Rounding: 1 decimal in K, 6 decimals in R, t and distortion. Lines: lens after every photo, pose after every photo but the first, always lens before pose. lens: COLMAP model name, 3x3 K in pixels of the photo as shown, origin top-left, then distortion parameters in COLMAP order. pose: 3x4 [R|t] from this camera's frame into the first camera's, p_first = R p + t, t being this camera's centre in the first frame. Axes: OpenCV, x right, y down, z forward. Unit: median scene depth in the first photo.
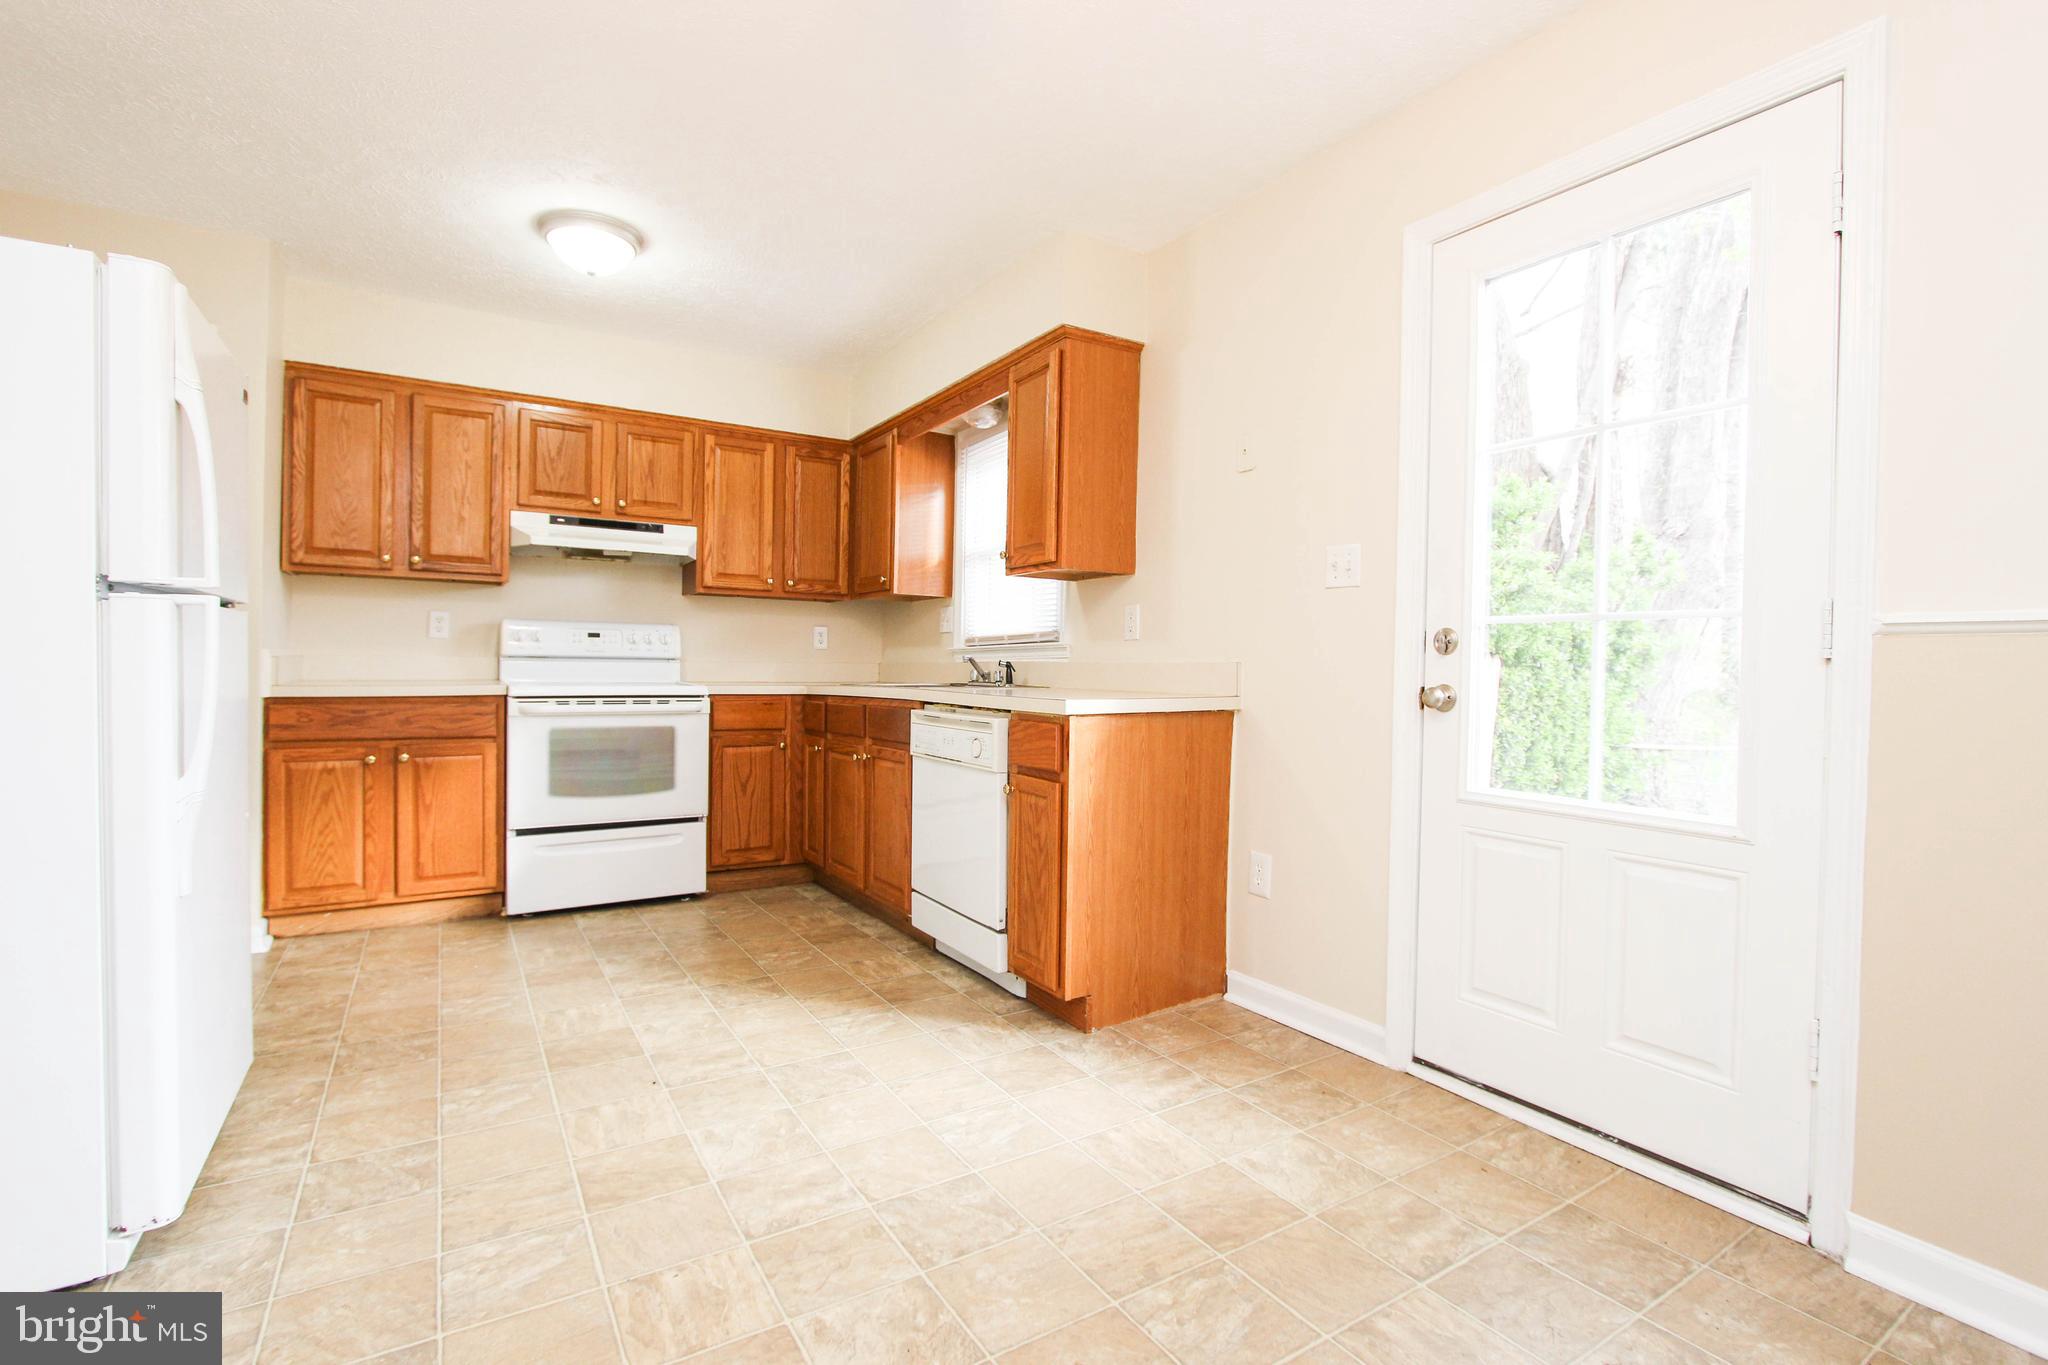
lens RADIAL K [[942.4, 0, 1033.0], [0, 942.4, 680.4], [0, 0, 1]] dist [0.001840, -0.000298]
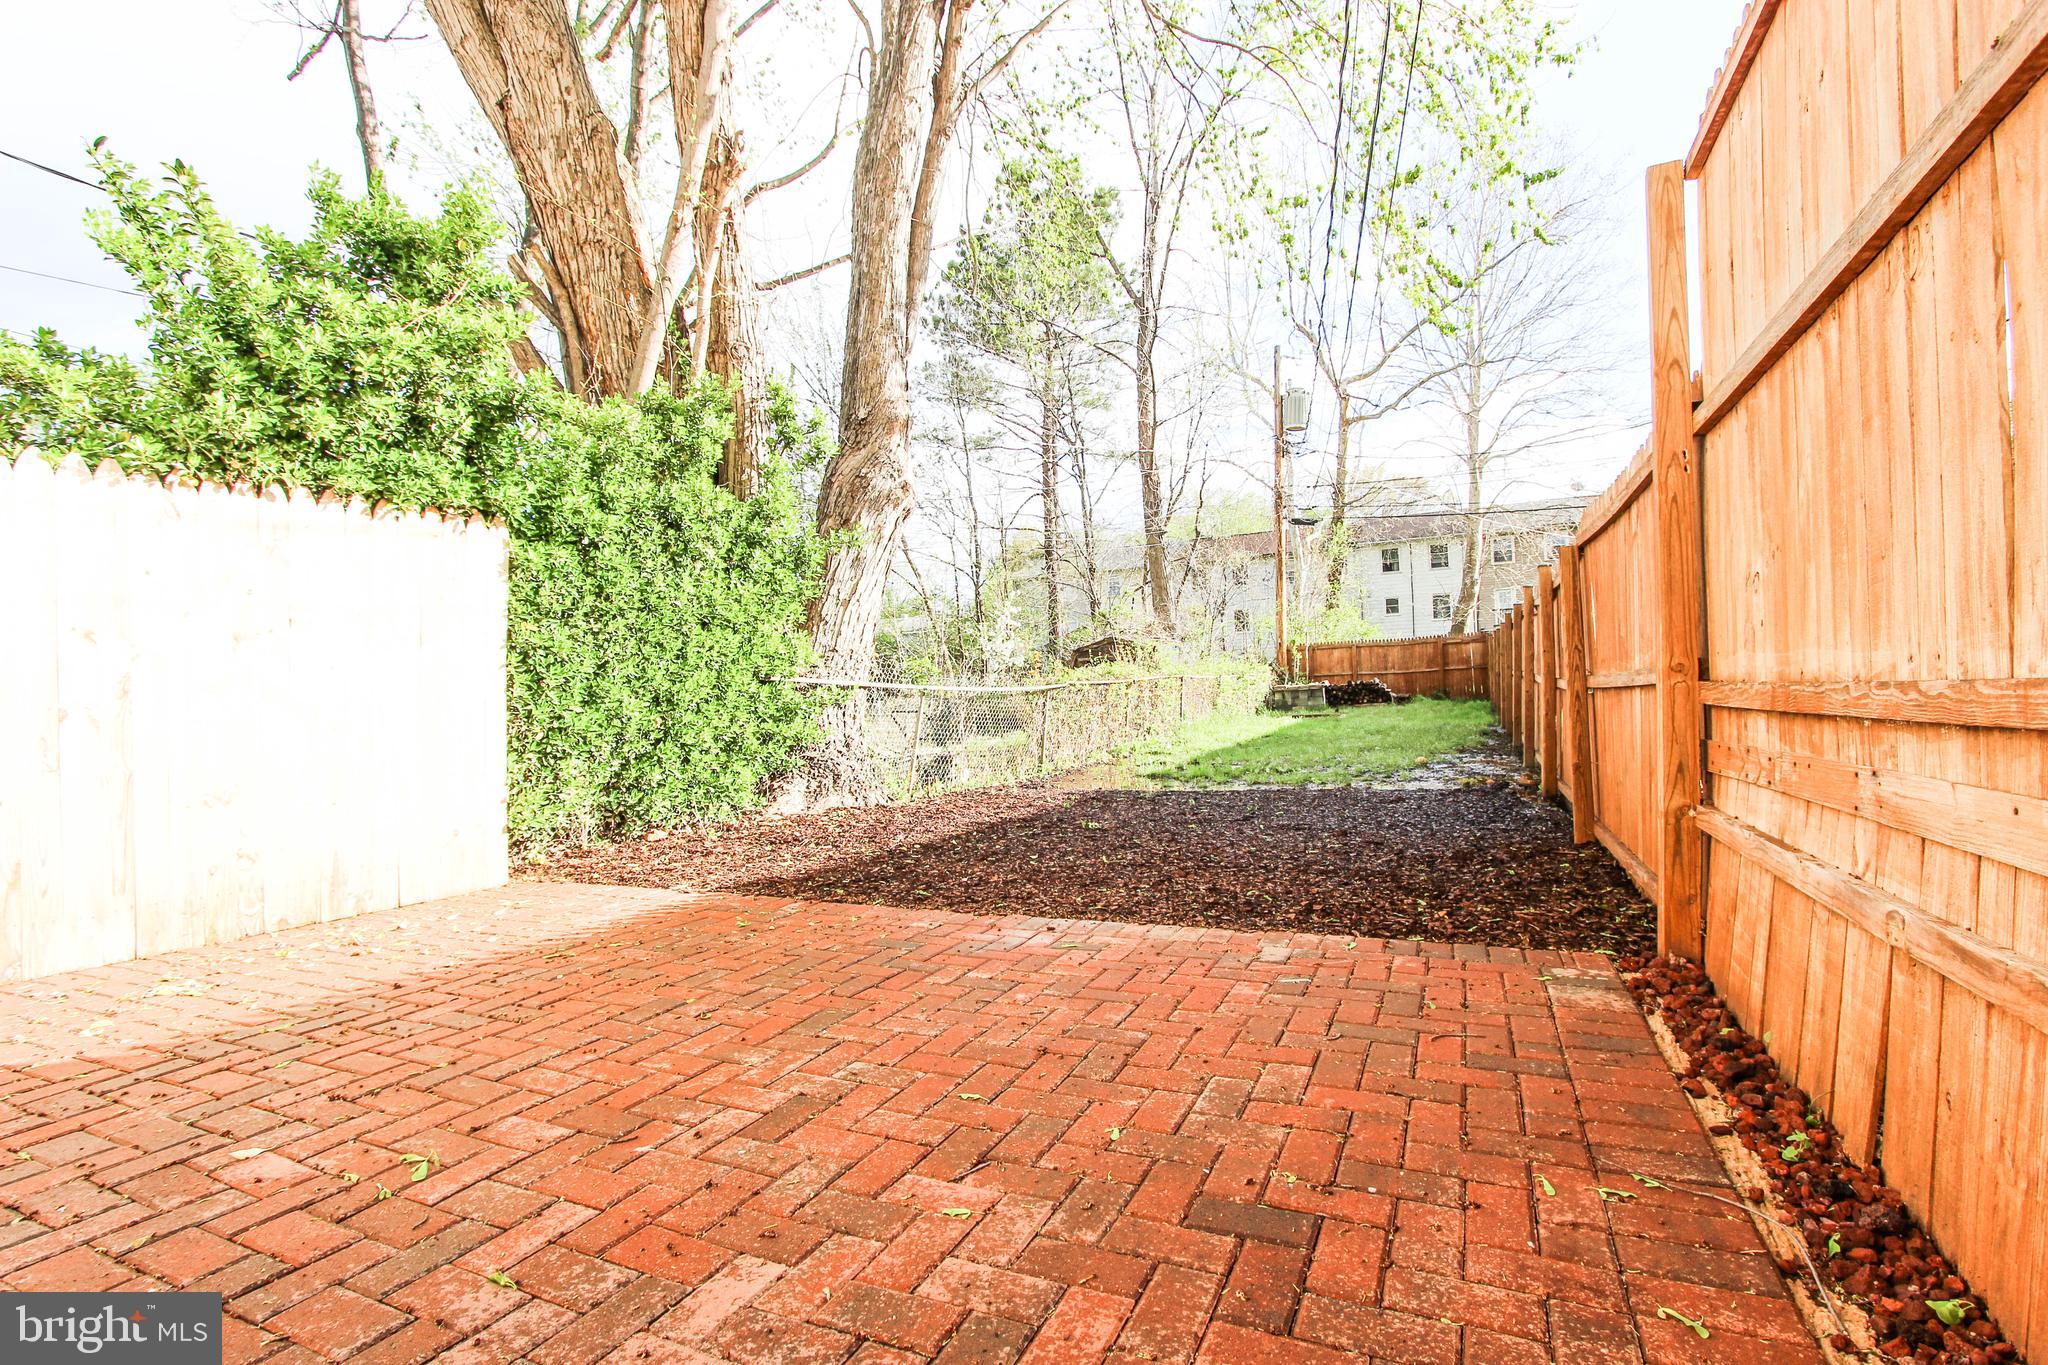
lens RADIAL K [[942.4, 0, 1023.5], [0, 942.4, 681.6], [0, 0, 1]] dist [0.001840, -0.000298]
pose [[0.850877, -0.042443, 0.523648, 0.446130], [0.057930, 0.998233, -0.013221, 0.103950], [-0.522162, 0.041584, 0.851832, 0.302900]]
